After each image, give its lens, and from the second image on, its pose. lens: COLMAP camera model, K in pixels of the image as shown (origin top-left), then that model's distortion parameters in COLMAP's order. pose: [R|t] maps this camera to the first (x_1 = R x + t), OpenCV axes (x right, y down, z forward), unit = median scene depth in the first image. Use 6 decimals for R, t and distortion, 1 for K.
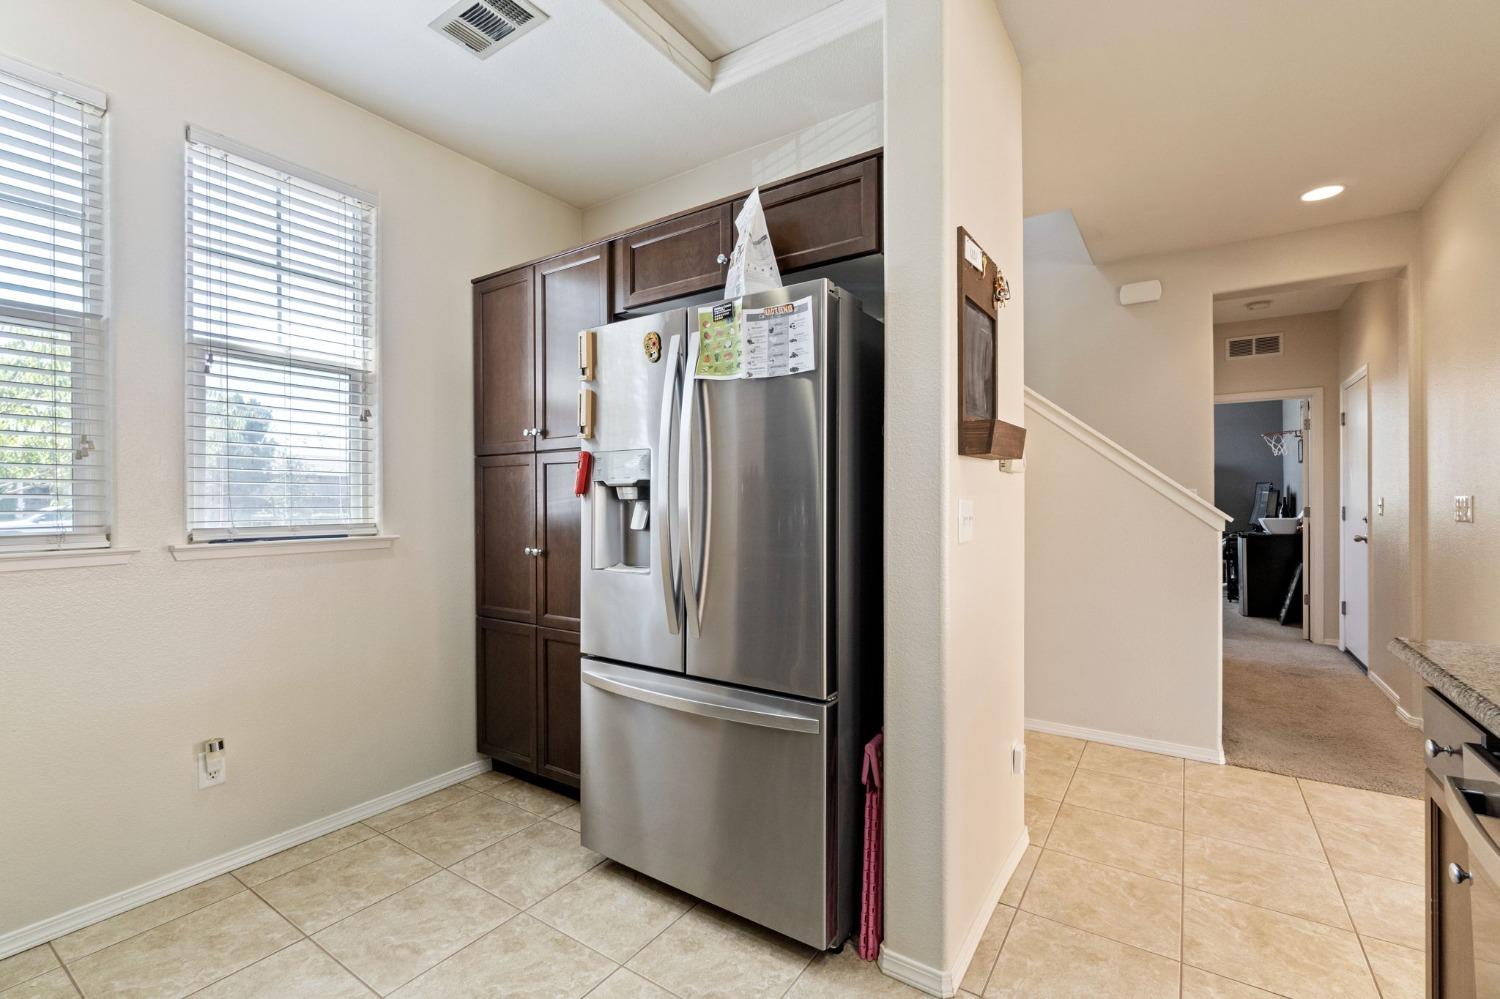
lens RADIAL K [[647.6, 0, 750.9], [0, 647.6, 500.4], [0, 0, 1]] dist [-0.008123, 0.002275]
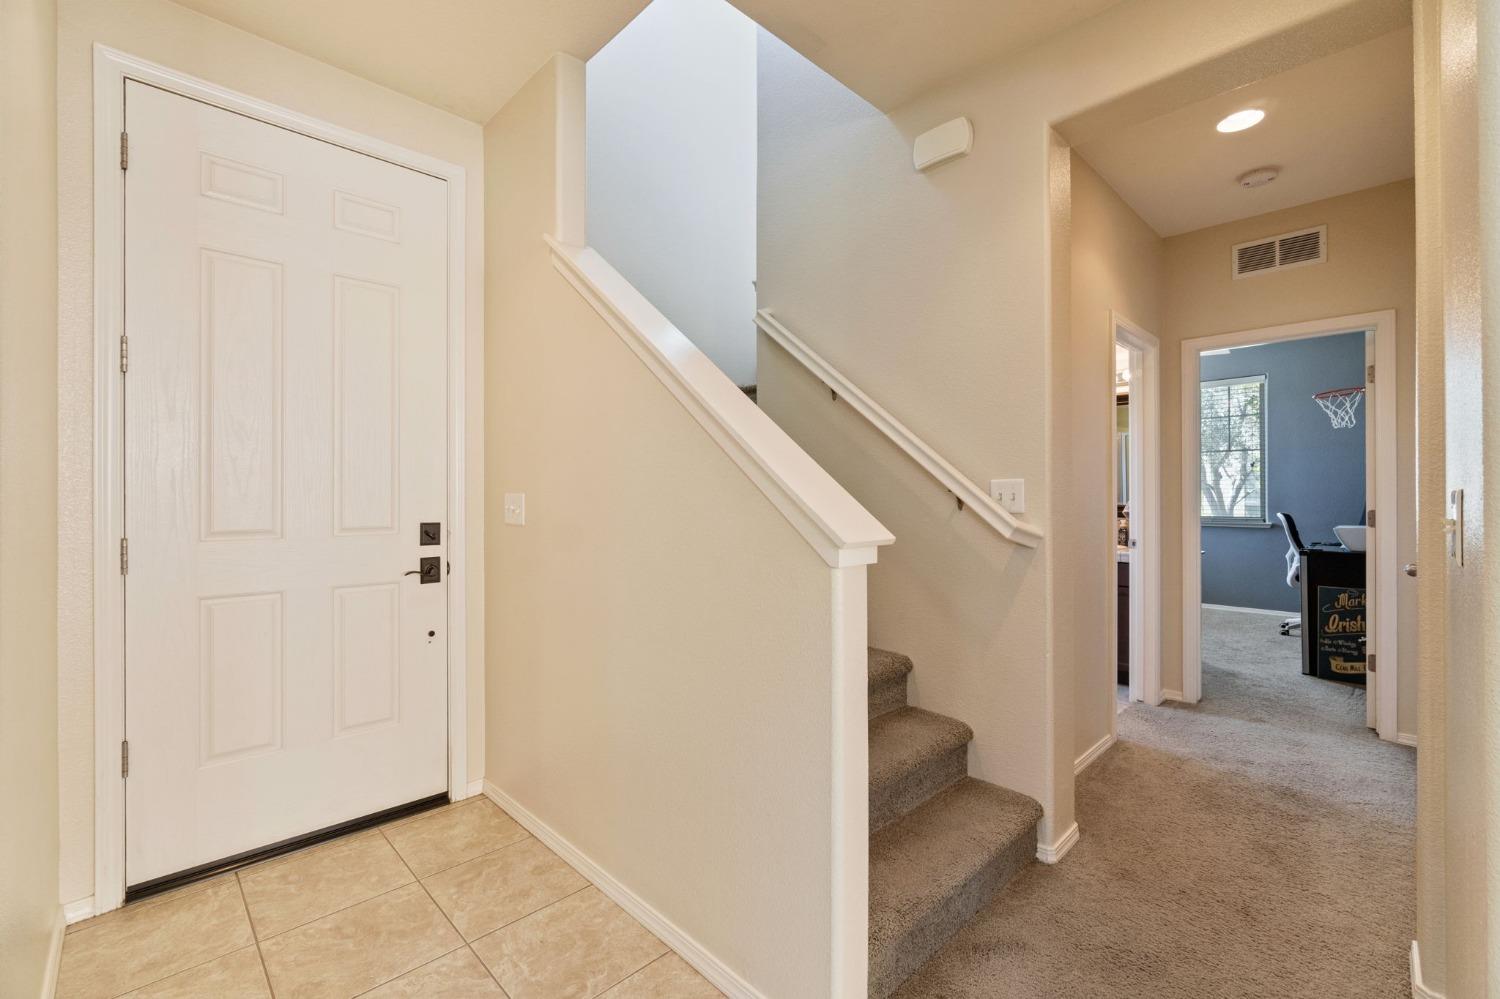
lens RADIAL K [[647.6, 0, 771.2], [0, 647.6, 496.9], [0, 0, 1]] dist [-0.008123, 0.002275]
pose [[0.981502, 0.003186, -0.191425, 1.041832], [-0.003166, 0.999995, 0.000407, -0.000711], [0.191425, 0.000206, 0.981507, 0.725401]]
